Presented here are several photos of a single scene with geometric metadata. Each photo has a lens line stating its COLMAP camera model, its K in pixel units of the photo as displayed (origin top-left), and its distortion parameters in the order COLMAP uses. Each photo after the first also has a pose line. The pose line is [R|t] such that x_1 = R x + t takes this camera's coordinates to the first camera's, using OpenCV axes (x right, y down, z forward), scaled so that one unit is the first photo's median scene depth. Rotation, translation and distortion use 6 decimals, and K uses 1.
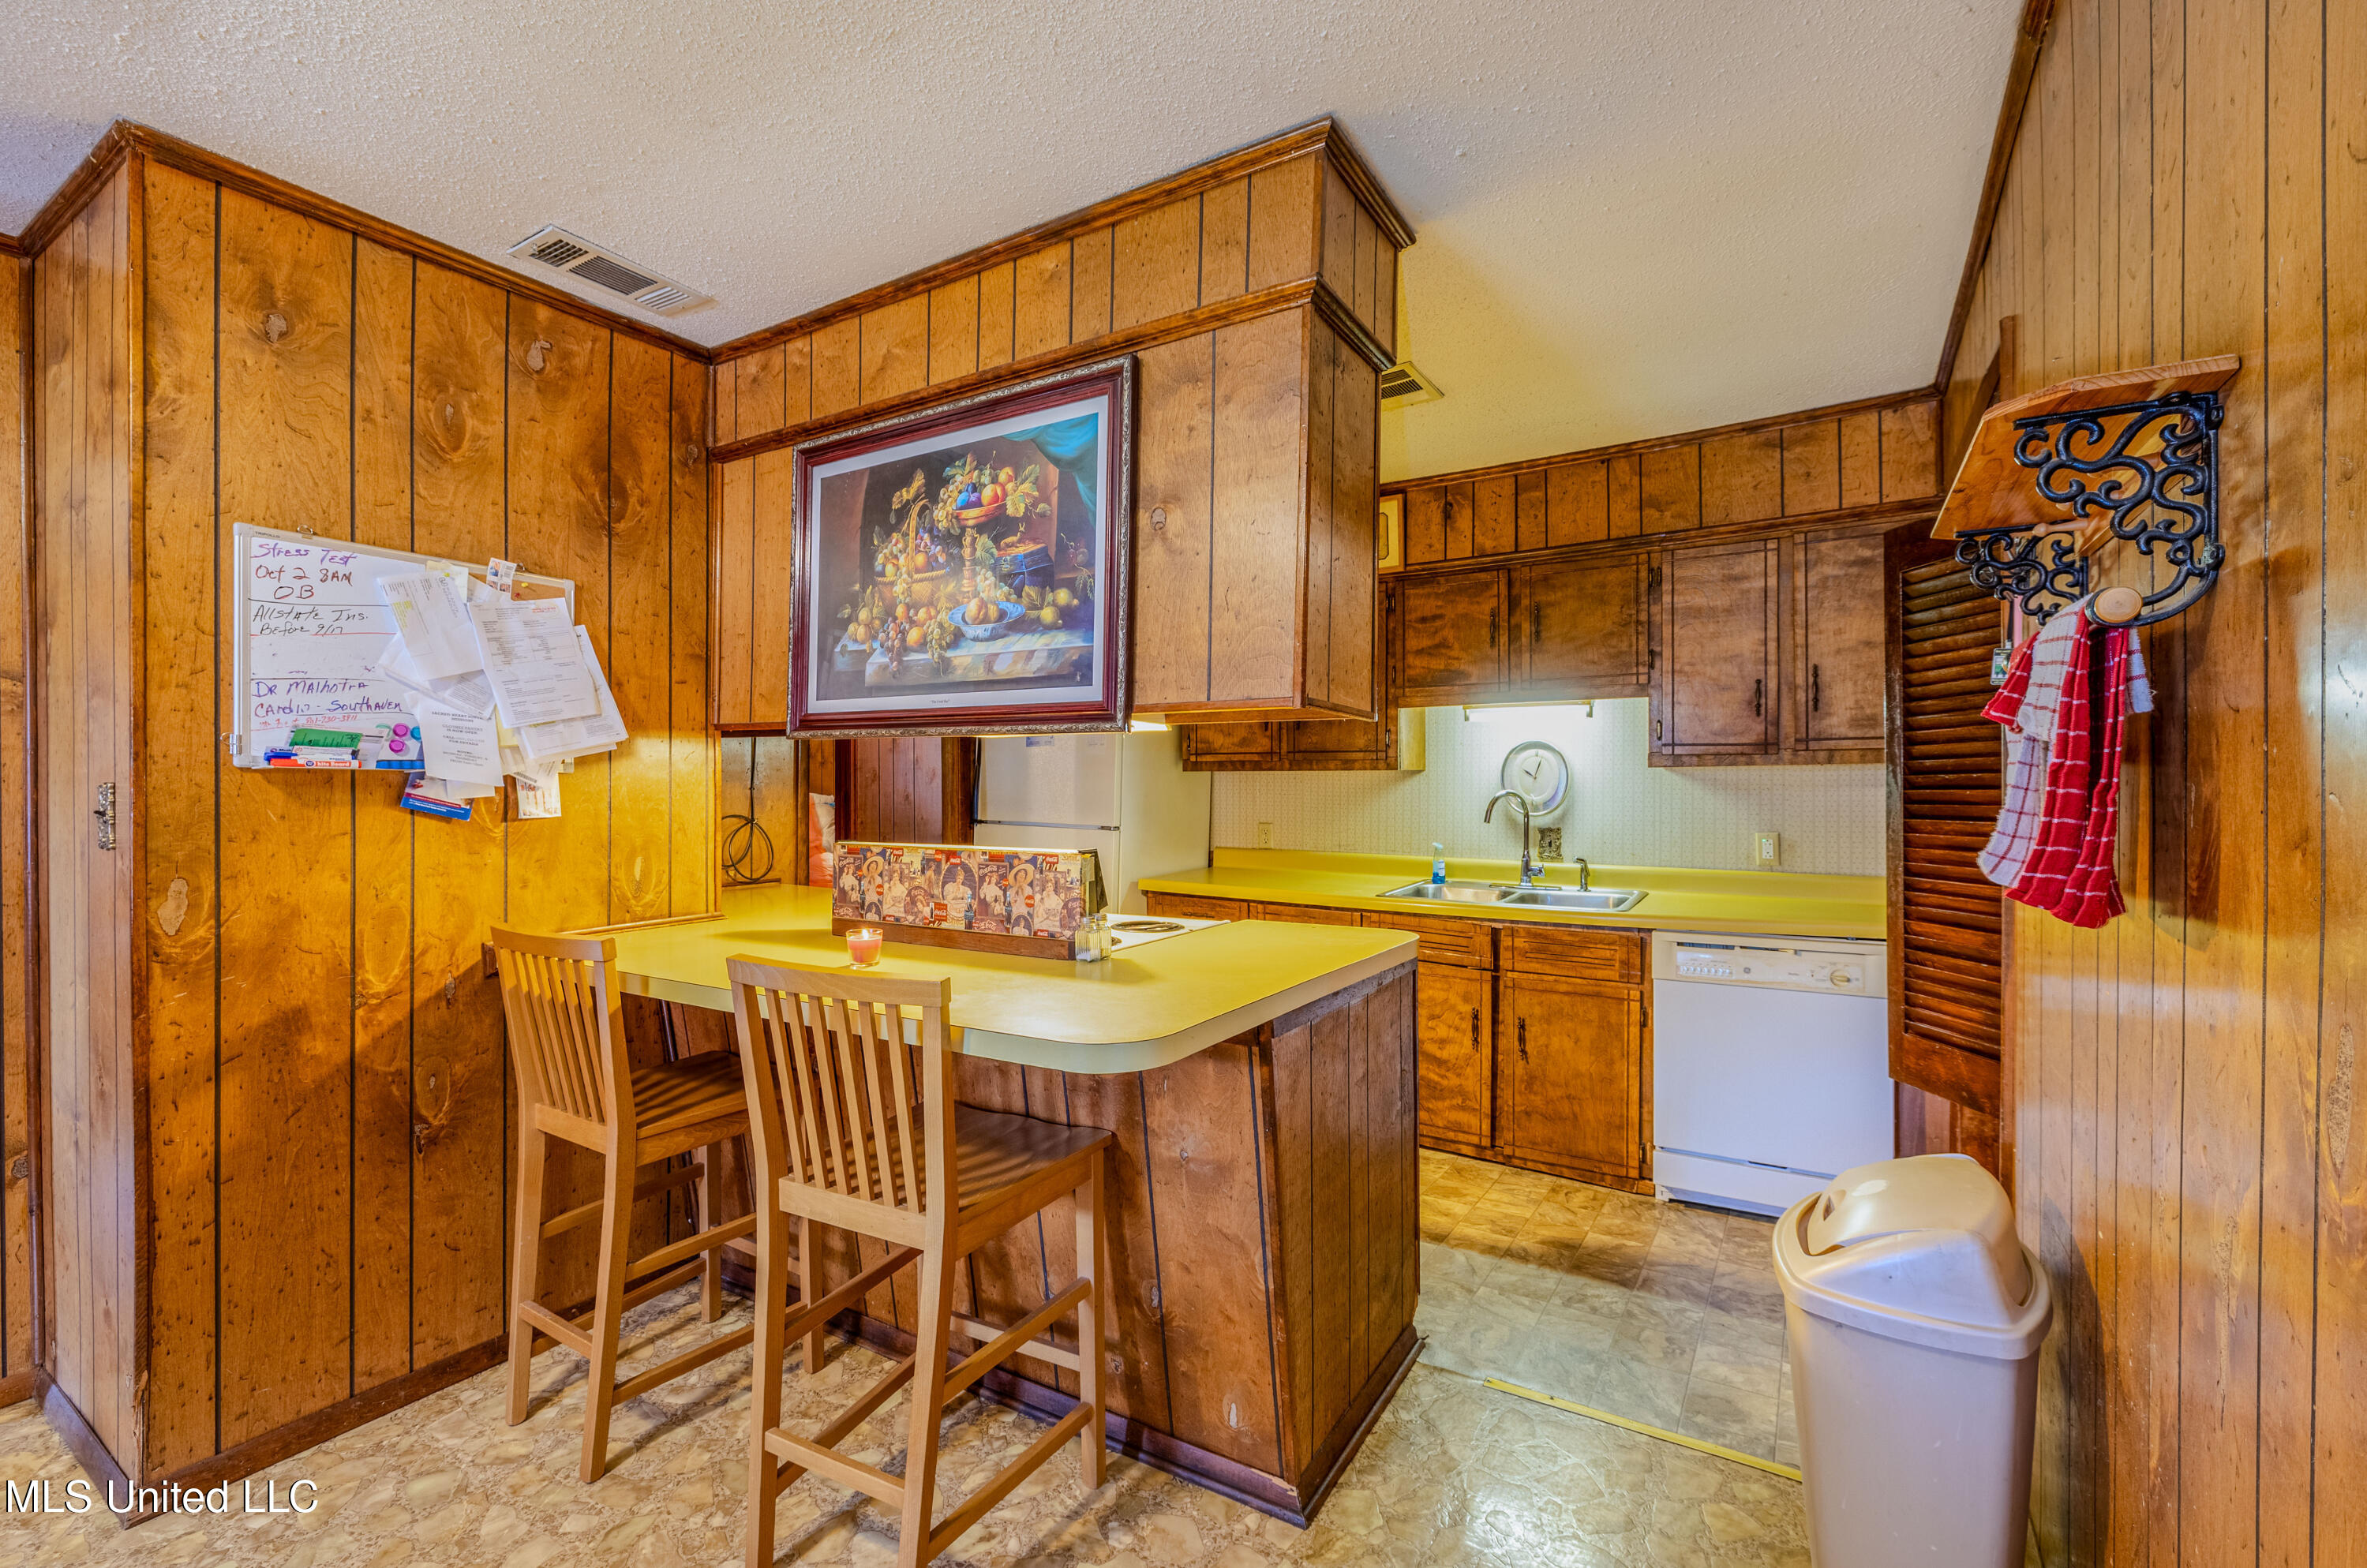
lens RADIAL K [[1002.8, 0, 1177.8], [0, 1002.8, 794.7], [0, 0, 1]] dist [-0.002856, -0.000499]
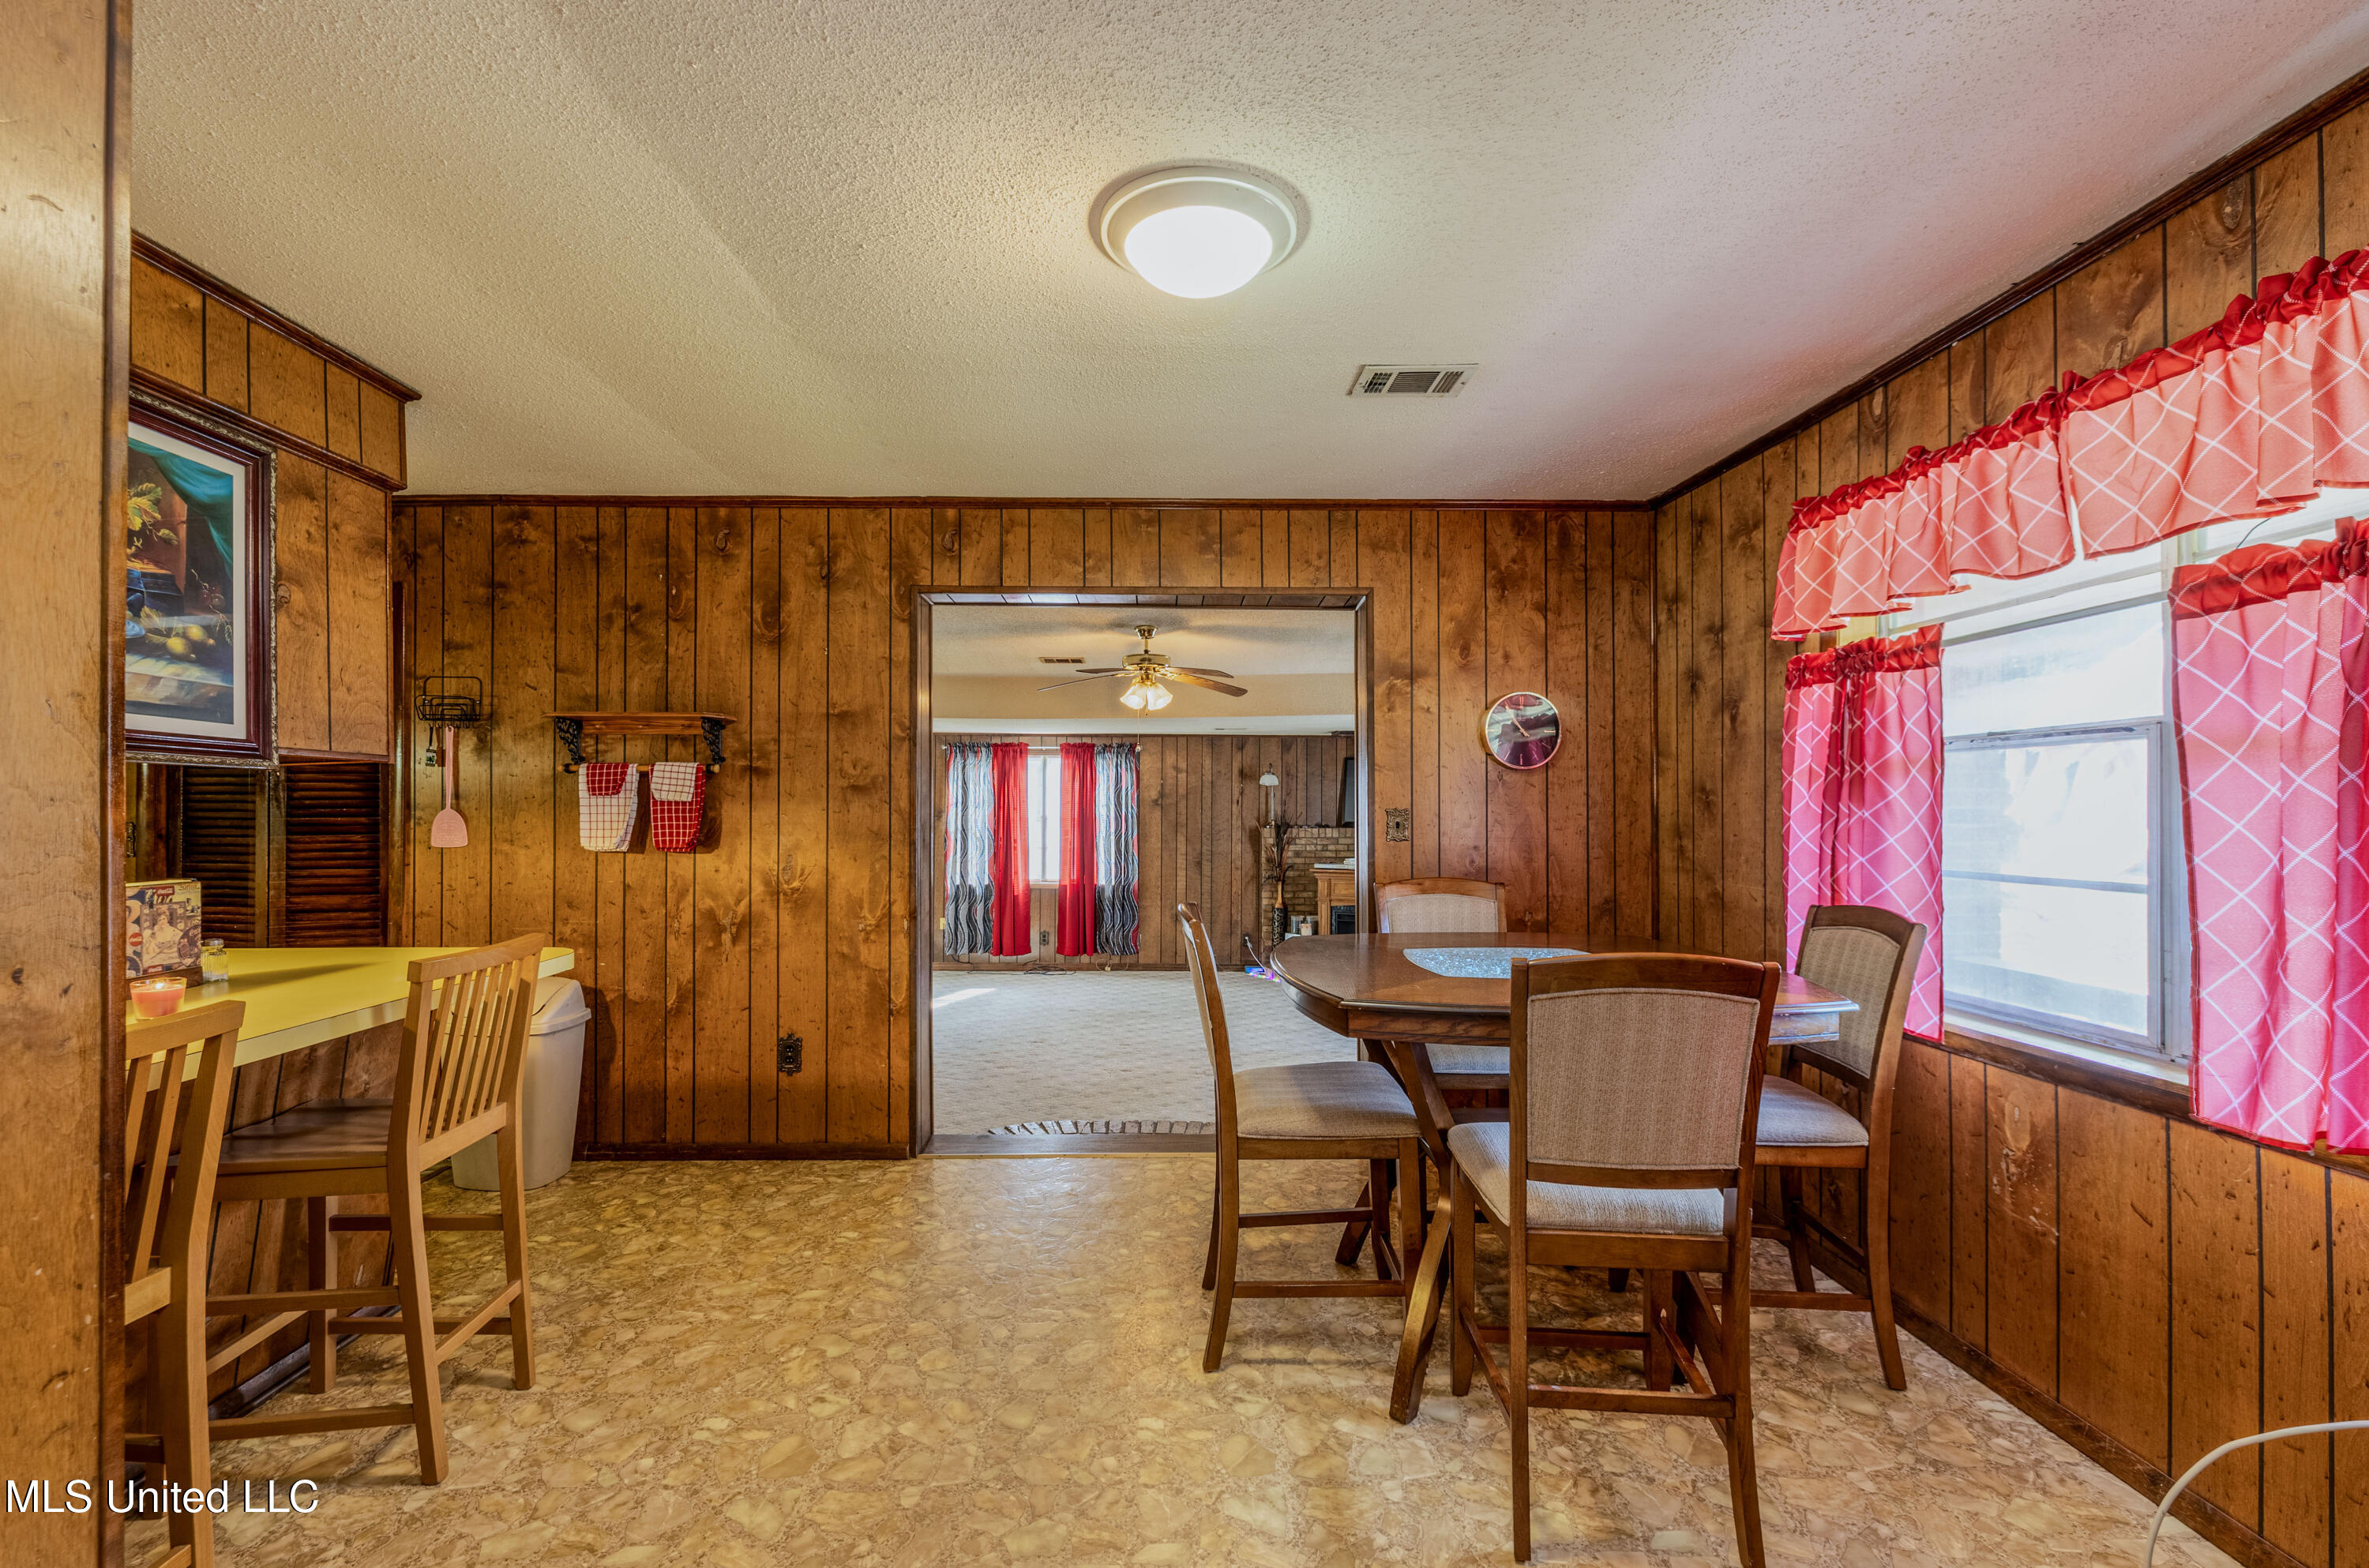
lens RADIAL K [[970.8, 0, 1184.5], [0, 970.8, 793.1], [0, 0, 1]] dist [-0.000709, -0.000025]
pose [[-0.555200, 0.017448, 0.831534, -0.969157], [0.014228, 0.999833, -0.011480, -0.004423], [-0.831595, 0.005458, -0.555356, 0.458832]]
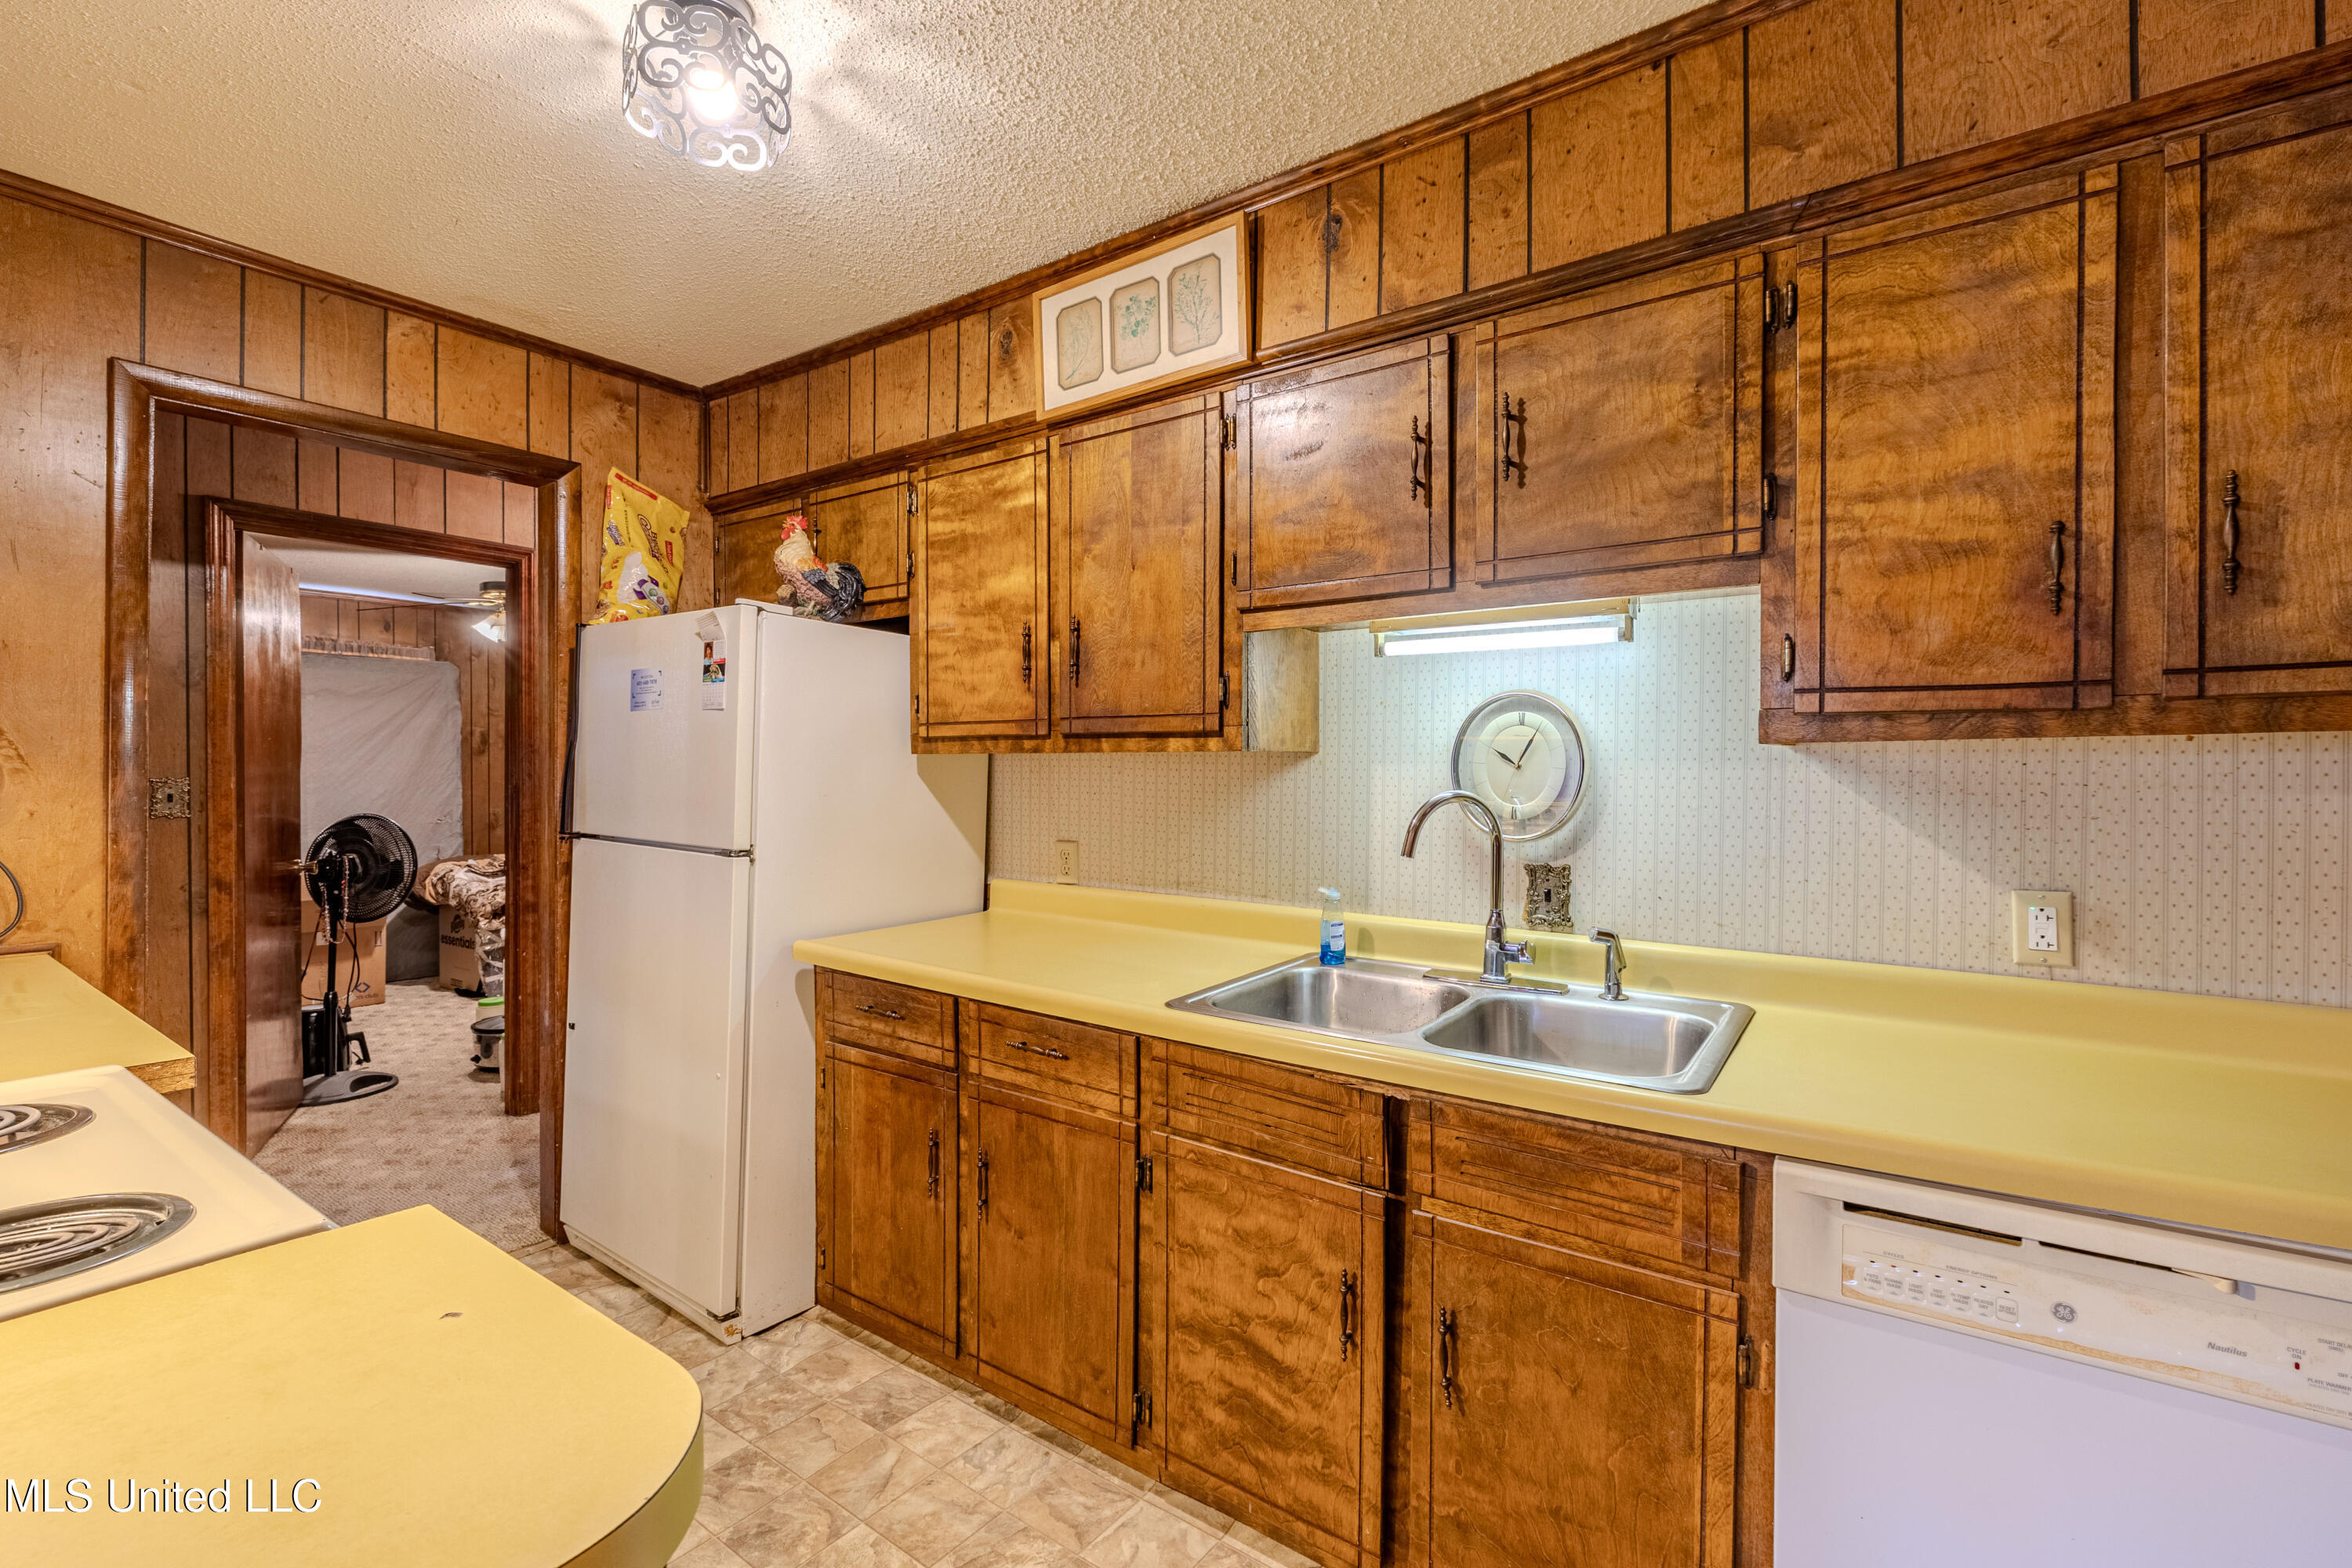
lens RADIAL K [[996.6, 0, 1111.1], [0, 996.6, 787.8], [0, 0, 1]] dist [-0.002856, -0.000499]
pose [[0.992703, 0.006096, -0.120427, 0.257290], [-0.005627, 0.999975, 0.004236, -0.008465], [0.120450, -0.003528, 0.992713, 0.571625]]
